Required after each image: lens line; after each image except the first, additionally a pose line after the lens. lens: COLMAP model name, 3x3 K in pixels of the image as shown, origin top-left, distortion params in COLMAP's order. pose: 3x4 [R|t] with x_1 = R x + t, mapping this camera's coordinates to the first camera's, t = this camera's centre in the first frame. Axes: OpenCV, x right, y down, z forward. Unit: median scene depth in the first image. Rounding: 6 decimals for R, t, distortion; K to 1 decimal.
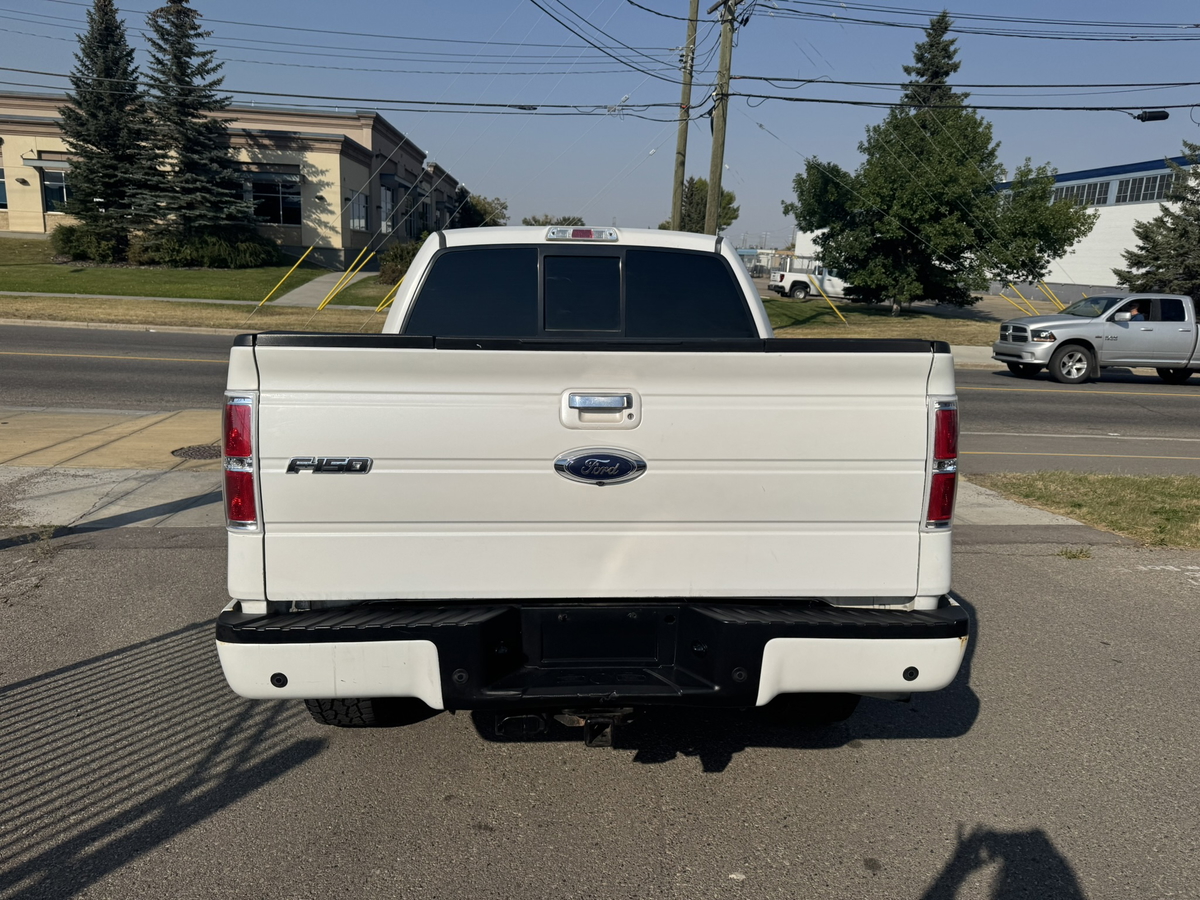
lens RADIAL K [[863.8, 0, 604.1], [0, 863.8, 455.3], [0, 0, 1]] dist [0.034288, -0.045243]
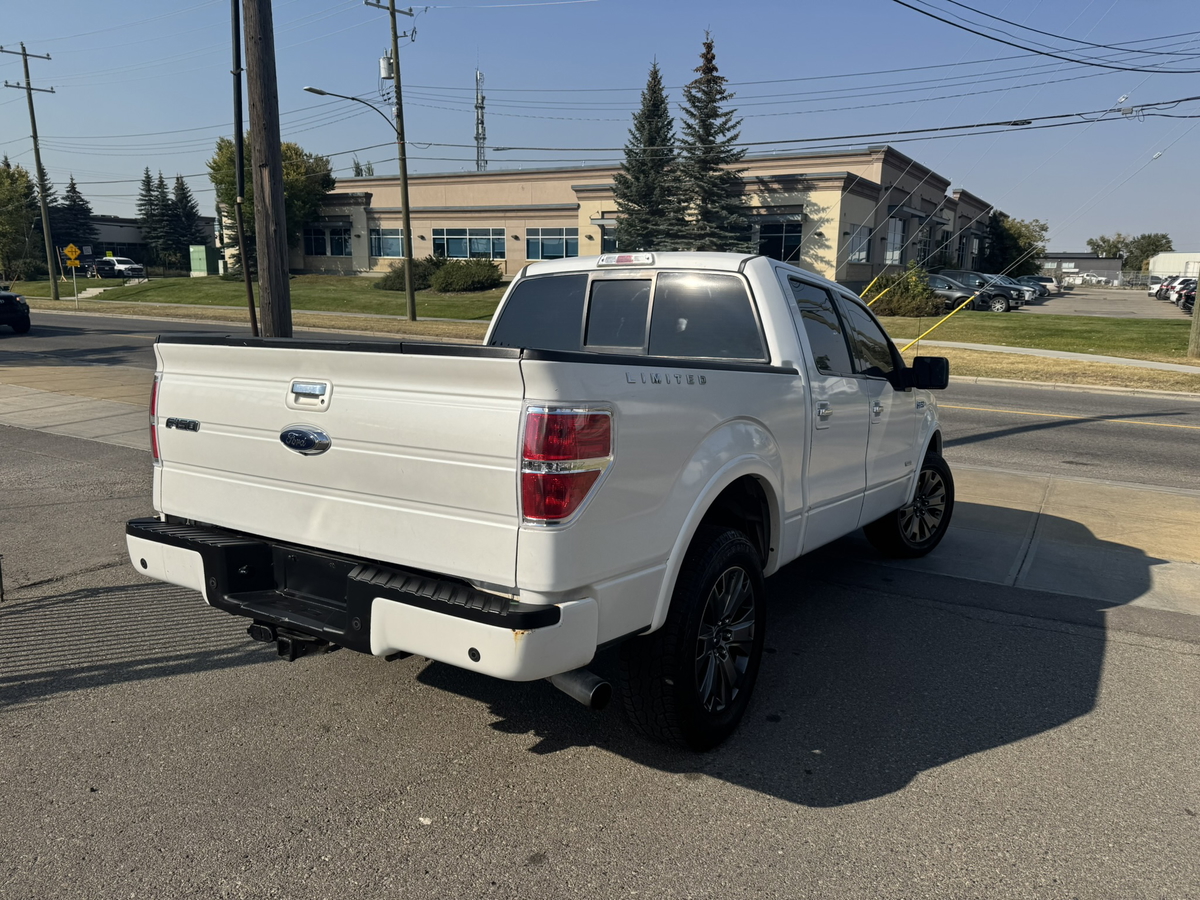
lens RADIAL K [[863.8, 0, 603.6], [0, 863.8, 456.5], [0, 0, 1]] dist [0.034288, -0.045243]
pose [[0.809207, 0.083423, -0.581571, 0.101934], [-0.104552, 0.994515, -0.002817, -0.000454], [0.578146, 0.063084, 0.813491, 0.020385]]
